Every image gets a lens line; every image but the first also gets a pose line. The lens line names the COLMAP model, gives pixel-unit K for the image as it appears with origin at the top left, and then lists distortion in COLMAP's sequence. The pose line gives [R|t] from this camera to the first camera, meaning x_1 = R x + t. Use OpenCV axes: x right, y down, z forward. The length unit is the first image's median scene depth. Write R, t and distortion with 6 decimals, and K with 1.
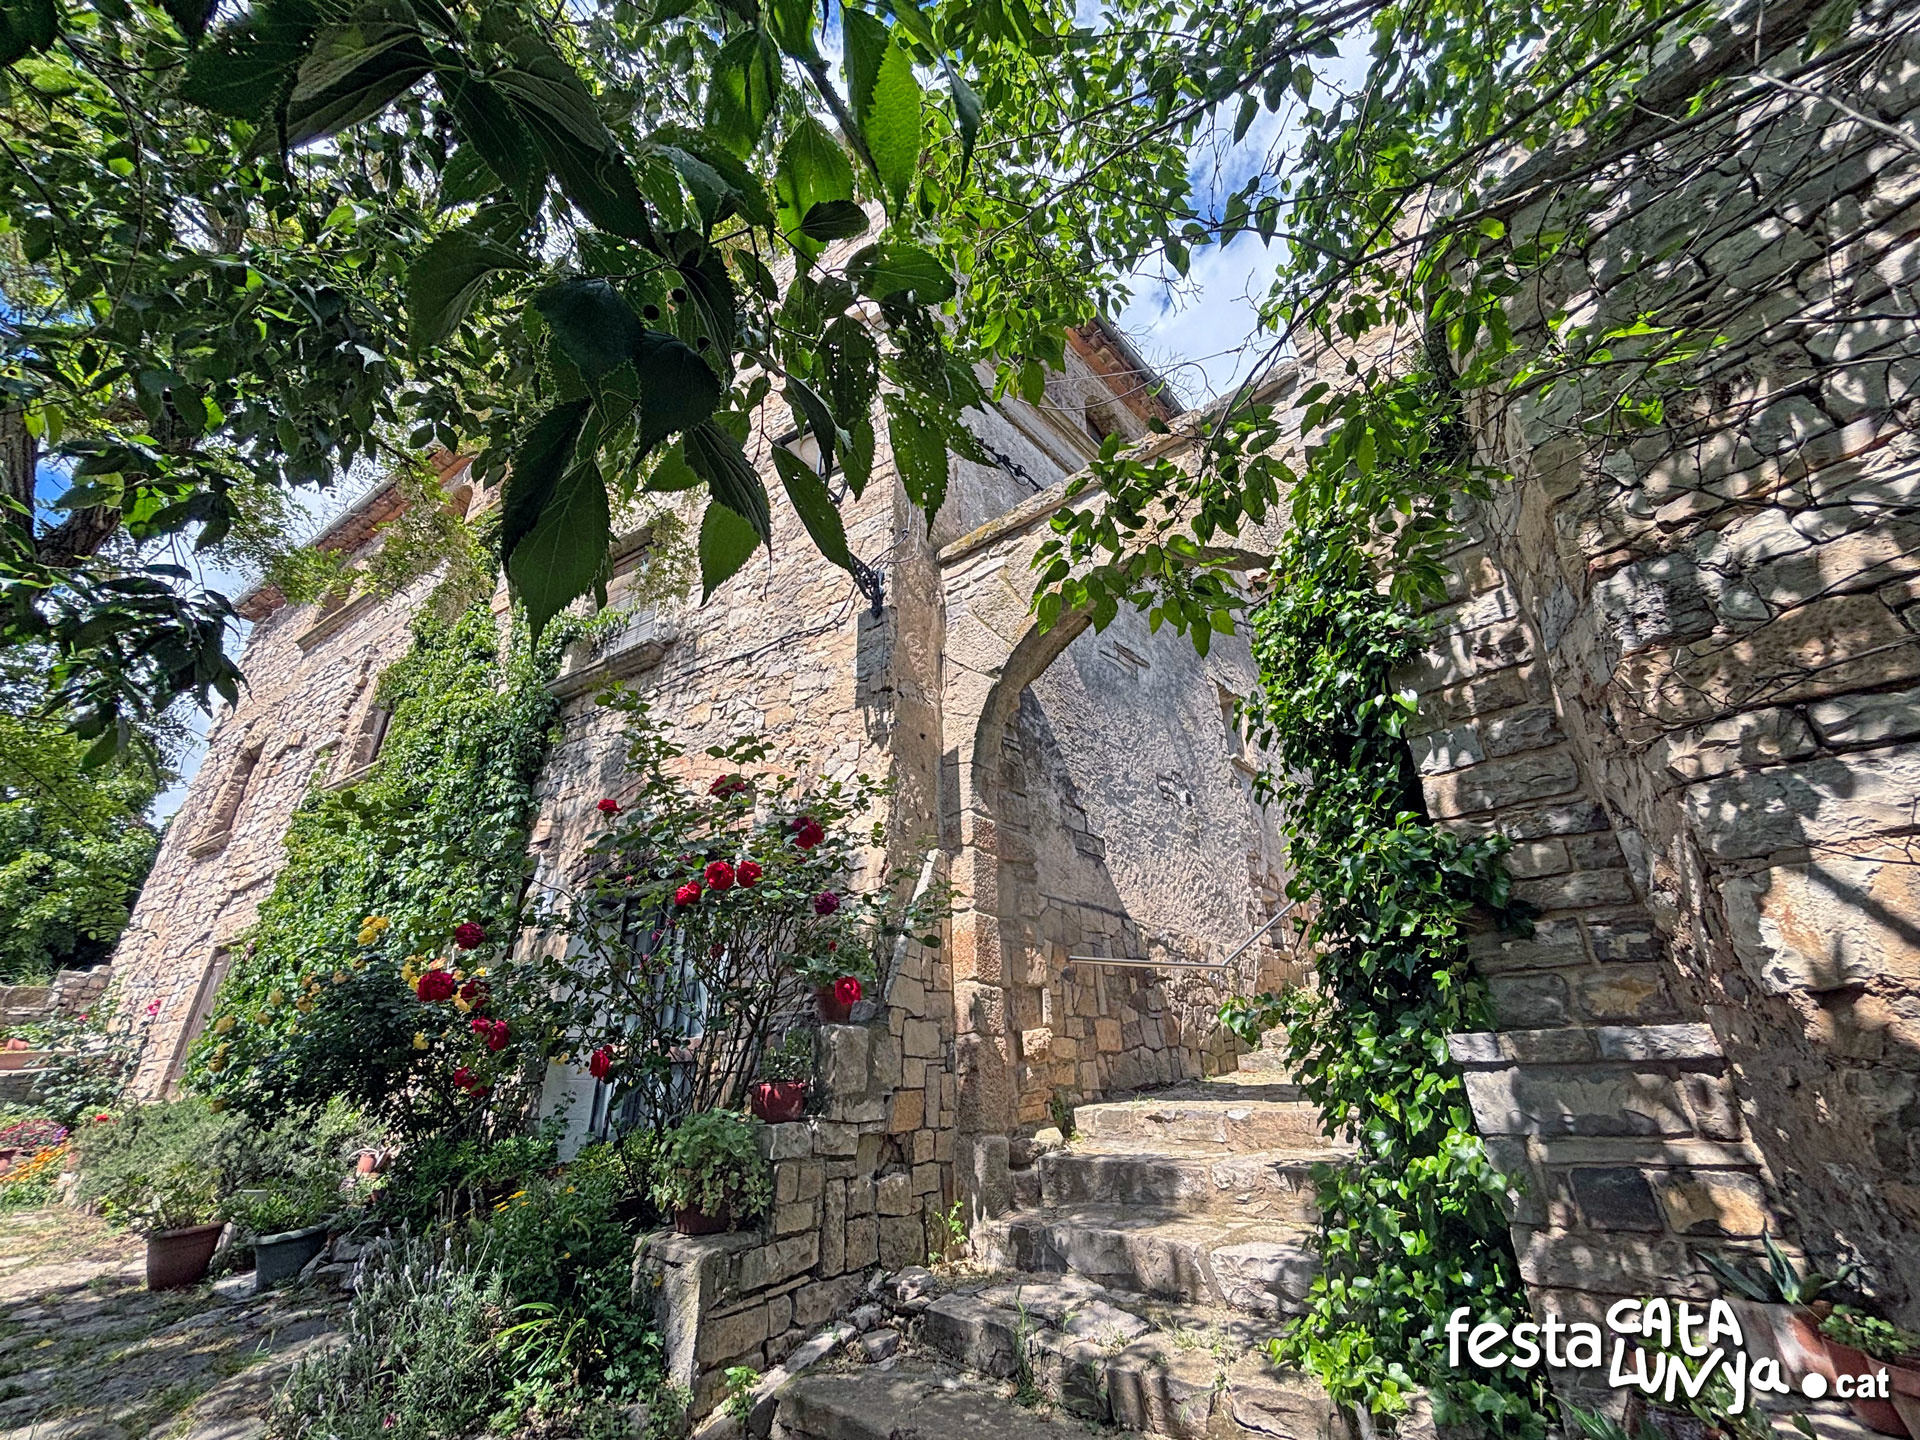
lens RADIAL K [[786.2, 0, 960.0], [0, 786.2, 720.0], [0, 0, 1]] dist [-0.000852, -0.000075]
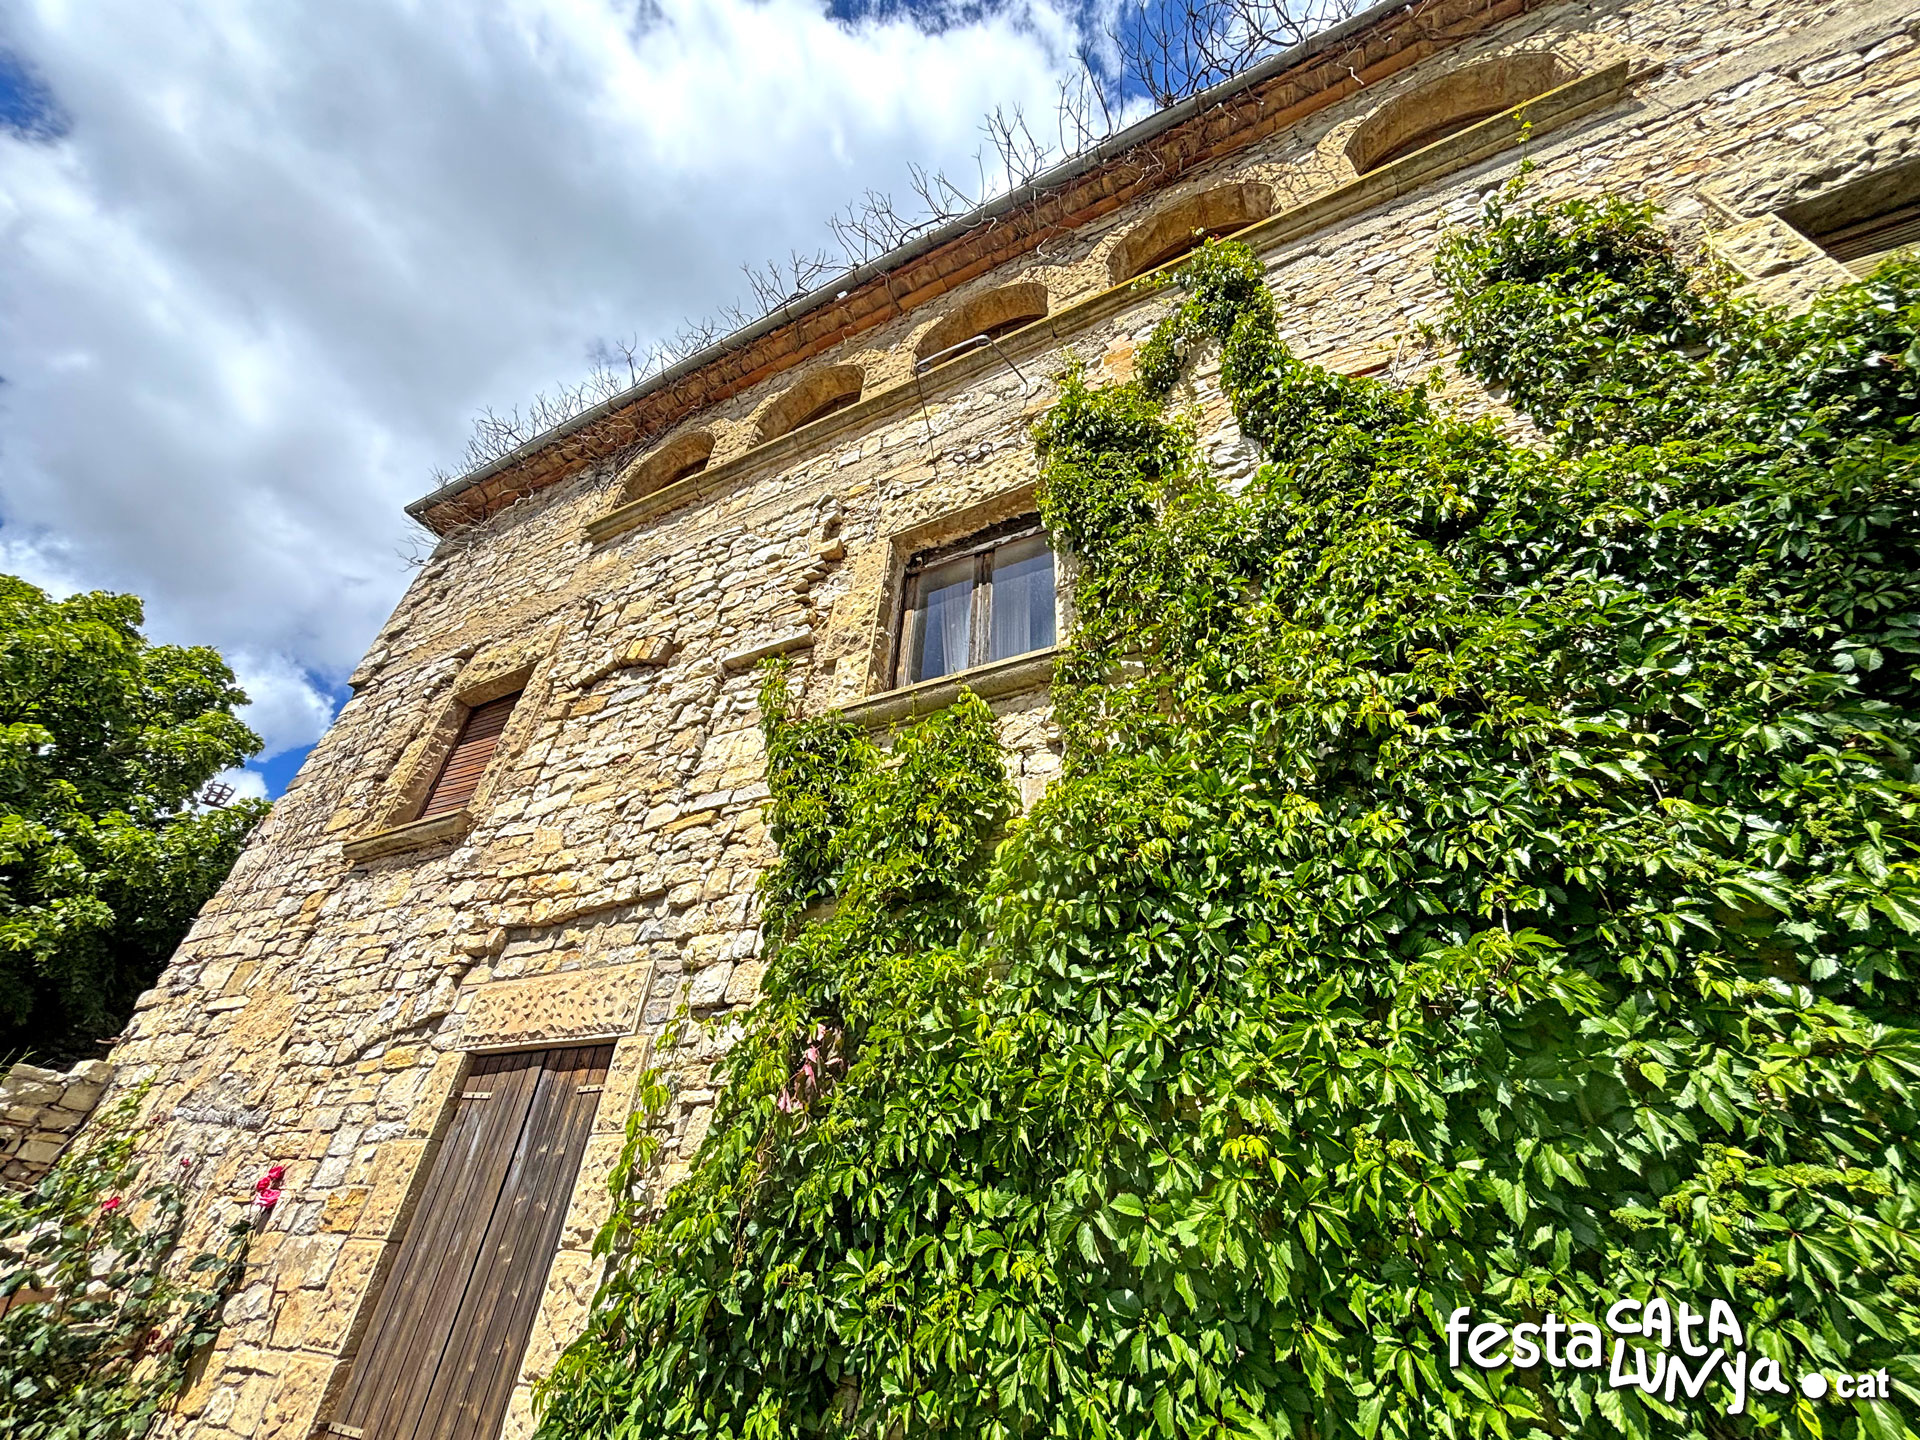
lens RADIAL K [[786.2, 0, 960.0], [0, 786.2, 720.0], [0, 0, 1]] dist [-0.000852, -0.000075]
pose [[0.990812, 0.125135, 0.051319, -0.640350], [-0.113276, 0.975101, -0.190649, 0.143474], [-0.073898, 0.183084, 0.980316, 0.459565]]
